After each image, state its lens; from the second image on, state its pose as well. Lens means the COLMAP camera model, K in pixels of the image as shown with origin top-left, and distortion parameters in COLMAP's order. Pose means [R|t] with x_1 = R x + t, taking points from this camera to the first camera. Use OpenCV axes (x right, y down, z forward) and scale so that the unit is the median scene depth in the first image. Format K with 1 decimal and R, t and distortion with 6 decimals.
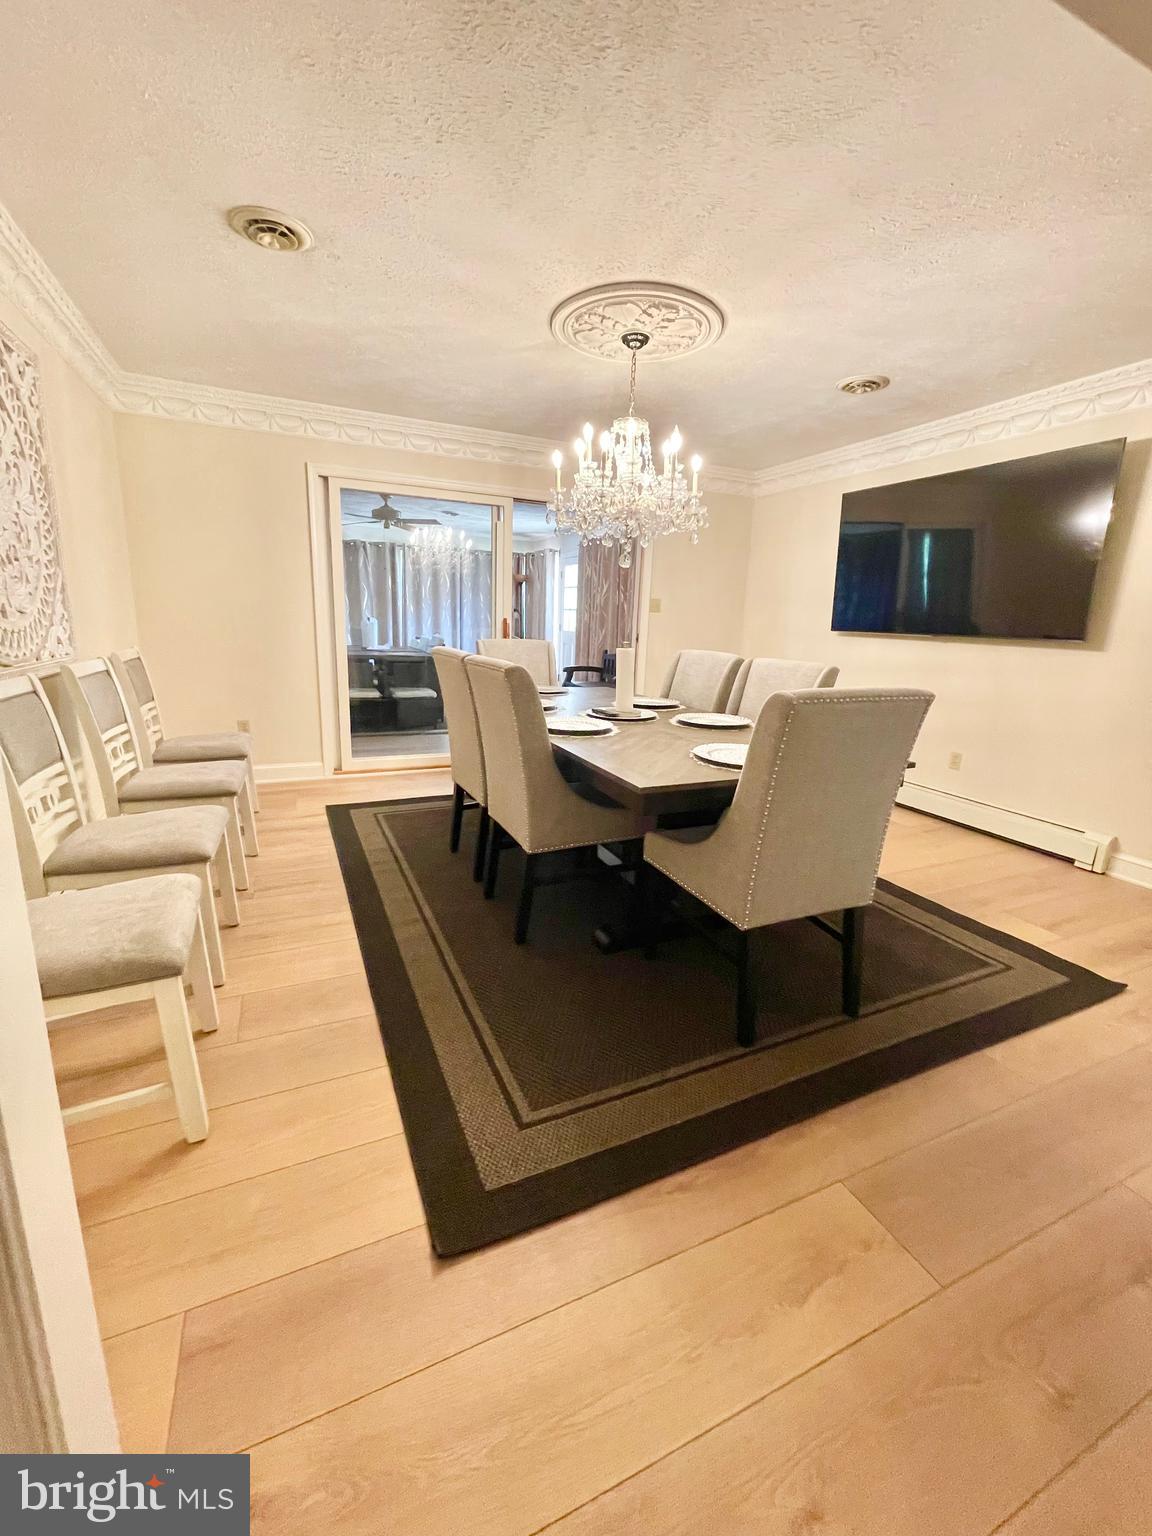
lens RADIAL K [[620.3, 0, 579.8], [0, 620.3, 763.0], [0, 0, 1]] dist [-0.001518, -0.000475]
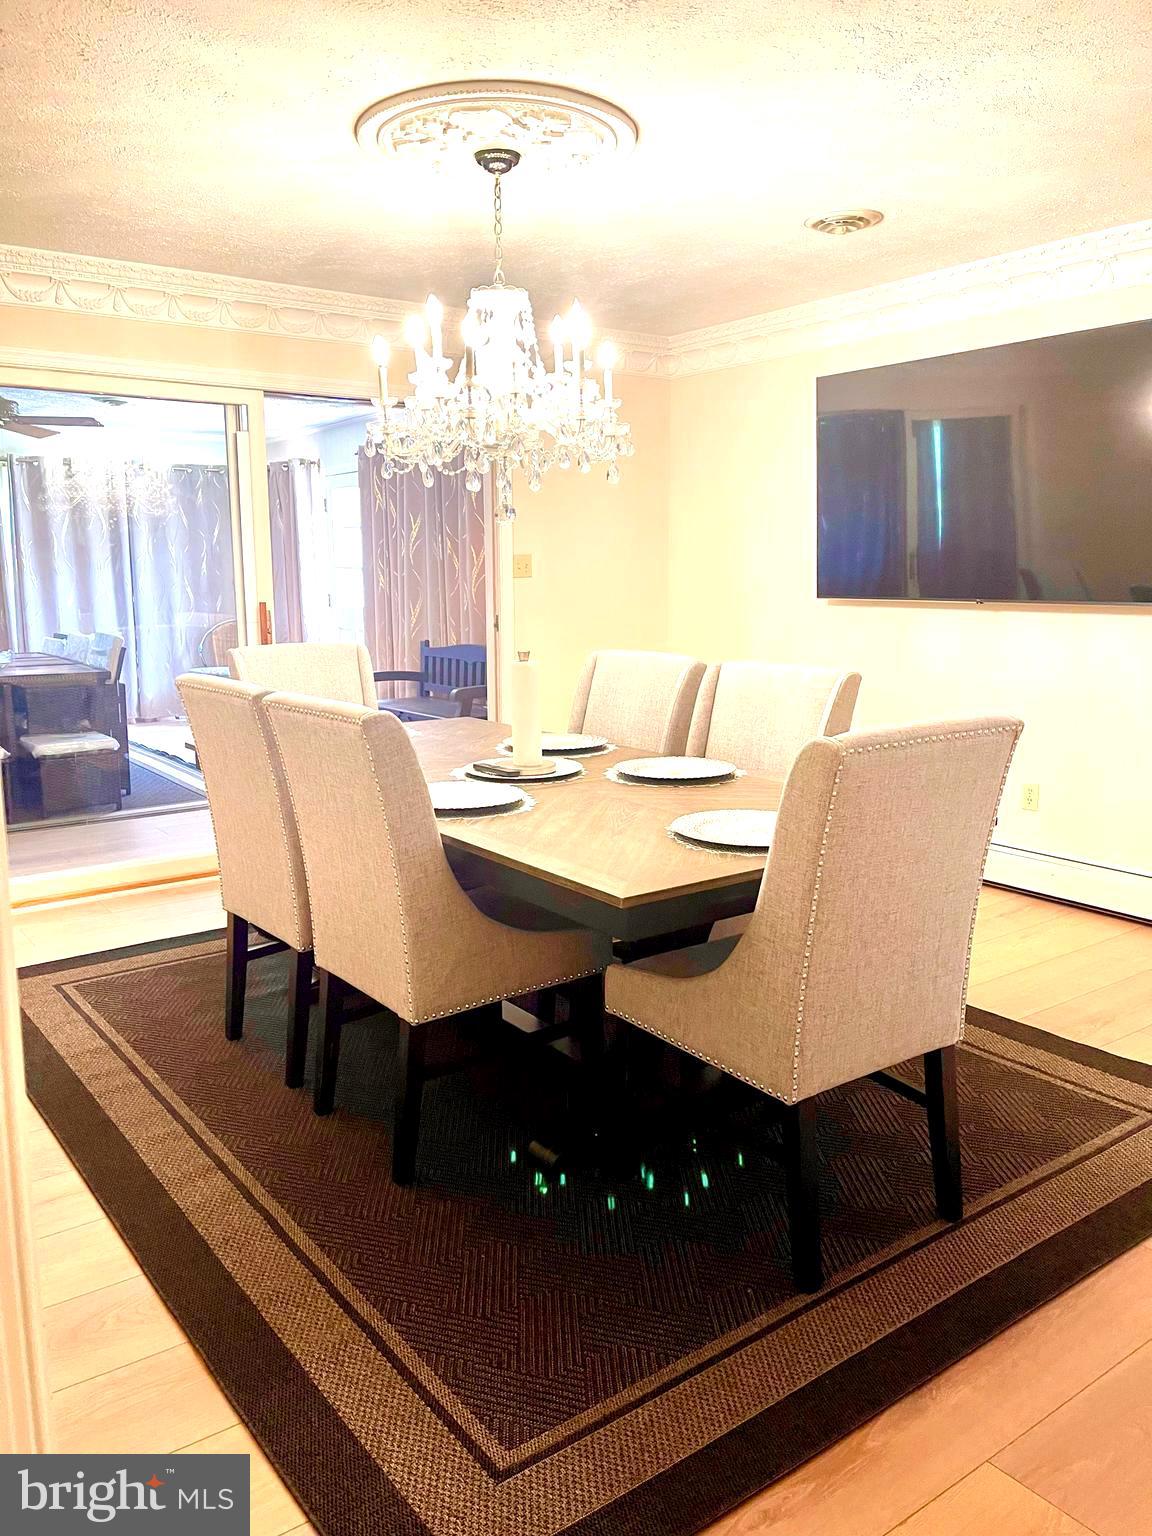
lens RADIAL K [[1171.8, 0, 568.2], [0, 1171.8, 757.9], [0, 0, 1]] dist [0.049331, -0.036291]
pose [[0.978332, -0.073097, 0.193707, -0.116439], [0.085015, 0.994919, -0.053932, -0.028000], [-0.188780, 0.069231, 0.979576, -0.119894]]
